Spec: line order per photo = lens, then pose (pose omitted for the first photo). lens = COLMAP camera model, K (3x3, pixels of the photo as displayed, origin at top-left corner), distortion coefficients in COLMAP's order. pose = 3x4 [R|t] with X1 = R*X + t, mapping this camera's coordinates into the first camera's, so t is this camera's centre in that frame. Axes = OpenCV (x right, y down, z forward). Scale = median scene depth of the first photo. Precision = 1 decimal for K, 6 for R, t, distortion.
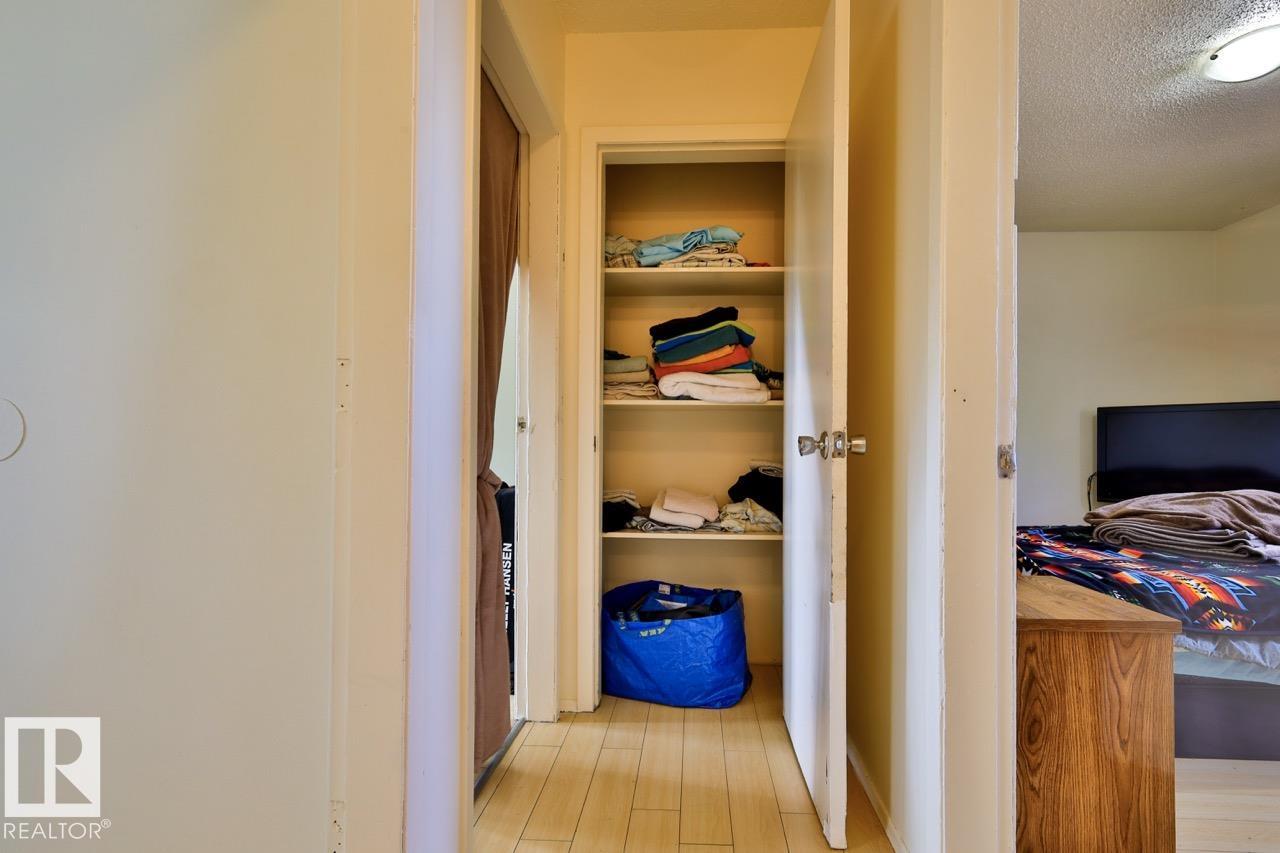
lens RADIAL K [[616.4, 0, 672.7], [0, 616.4, 444.0], [0, 0, 1]] dist [0.000350, -0.000184]
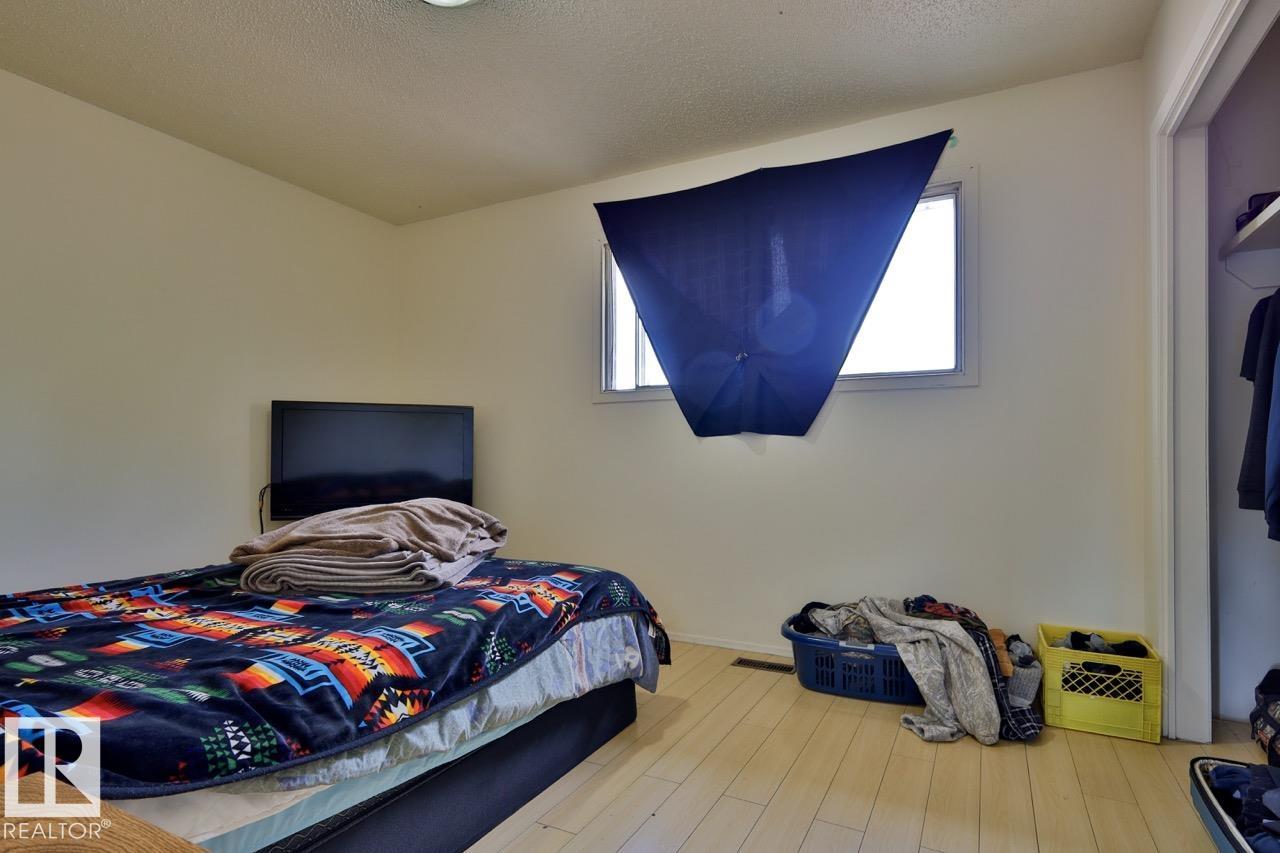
lens RADIAL K [[616.4, 0, 672.7], [0, 616.4, 444.0], [0, 0, 1]] dist [0.000350, -0.000184]
pose [[0.416796, 0.014426, 0.908886, 0.309762], [-0.004788, 0.999895, -0.013675, 0.006645], [-0.908987, 0.001348, 0.416821, 0.343042]]
